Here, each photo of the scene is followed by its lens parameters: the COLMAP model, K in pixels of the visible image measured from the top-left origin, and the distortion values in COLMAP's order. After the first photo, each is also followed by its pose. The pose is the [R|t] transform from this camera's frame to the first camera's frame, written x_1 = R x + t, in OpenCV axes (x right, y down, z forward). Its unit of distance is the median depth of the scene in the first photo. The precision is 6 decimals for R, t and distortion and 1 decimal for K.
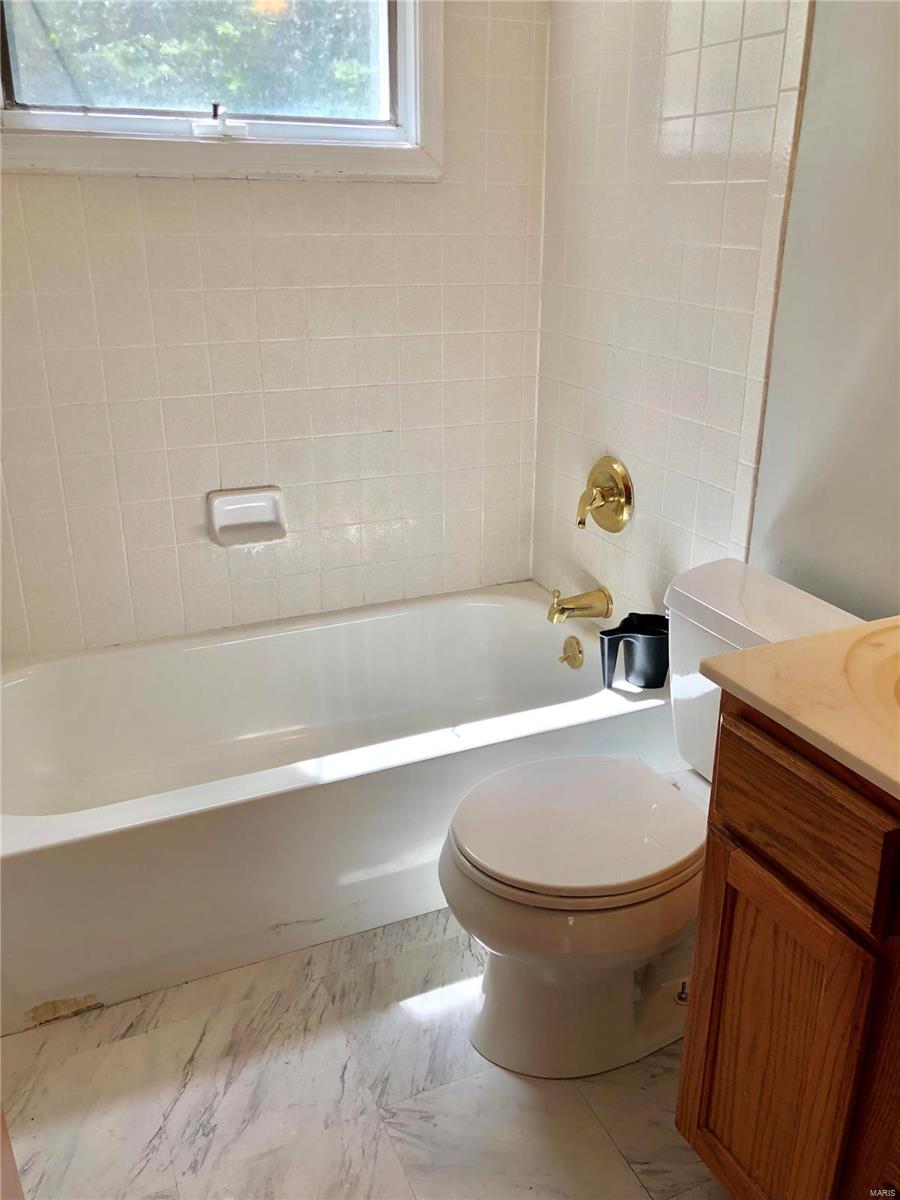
lens RADIAL K [[1001.5, 0, 450.0], [0, 1001.5, 600.0], [0, 0, 1]] dist [0.045527, 0.001995]
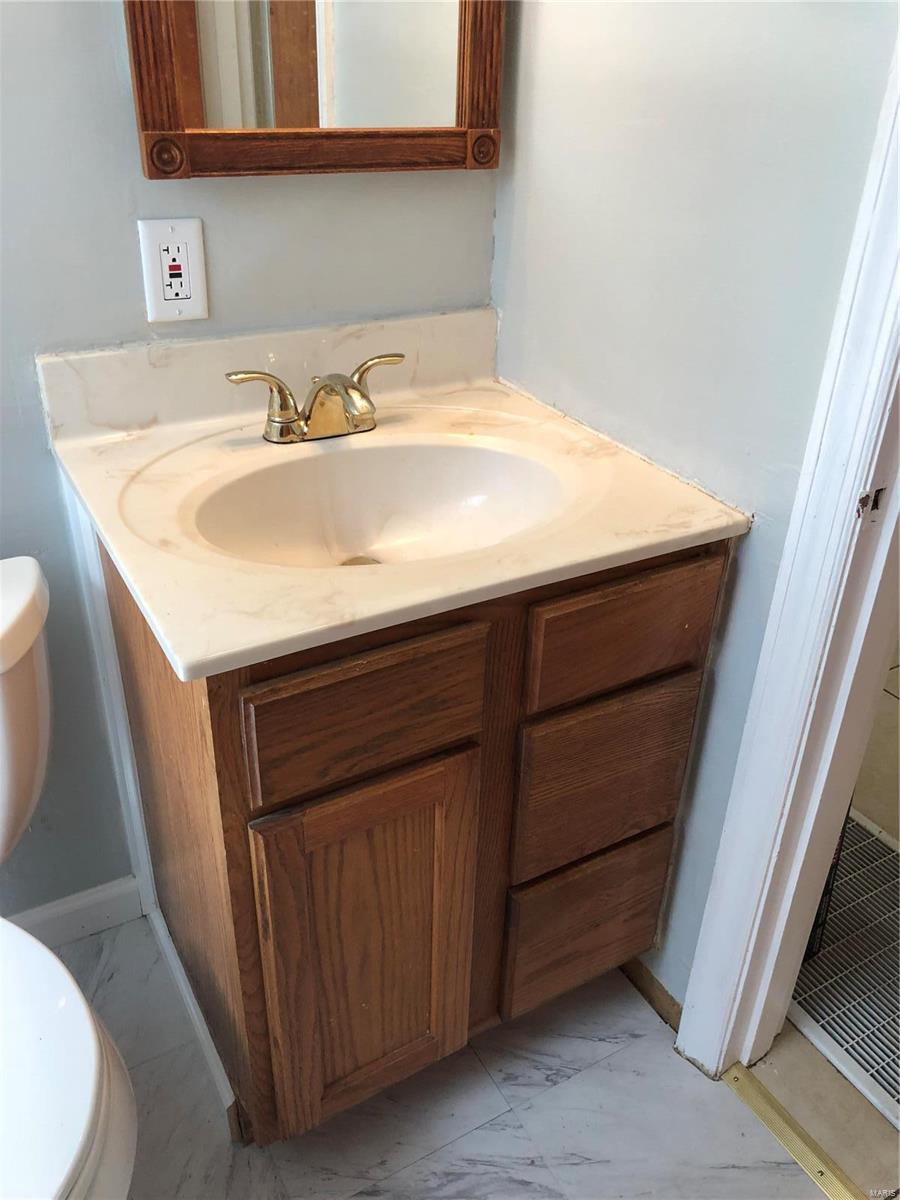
lens RADIAL K [[1001.5, 0, 450.0], [0, 1001.5, 600.0], [0, 0, 1]] dist [0.045527, 0.001995]
pose [[-0.094301, -0.502844, 0.859218, -0.383748], [0.345825, 0.792772, 0.501913, -0.291890], [-0.933548, 0.344470, 0.099137, 0.824267]]
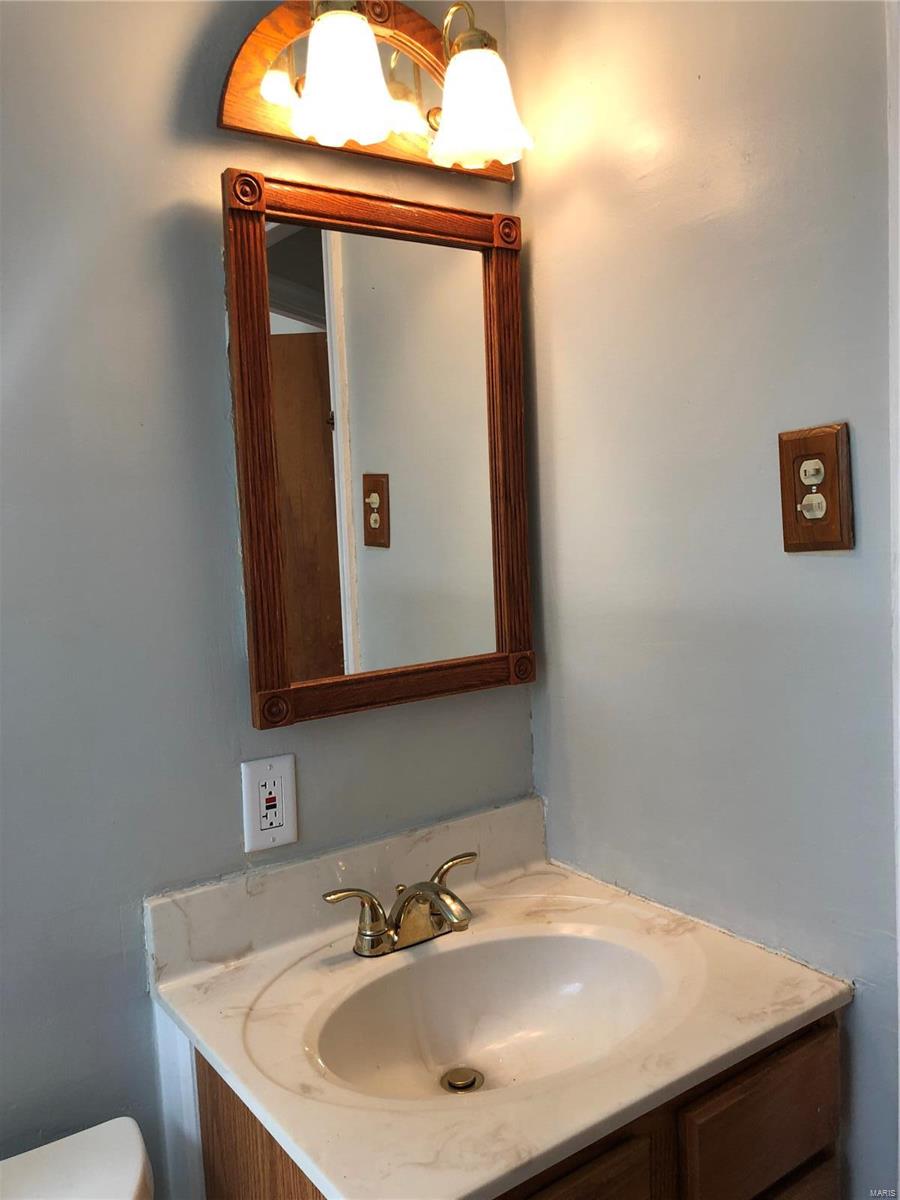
lens RADIAL K [[1009.2, 0, 450.0], [0, 1009.2, 600.0], [0, 0, 1]] dist [0.003839, 0.013258]
pose [[-0.195503, -0.085561, 0.976964, -0.412087], [0.407336, 0.899108, 0.160256, -0.449424], [-0.892107, 0.429283, -0.140927, 0.969046]]
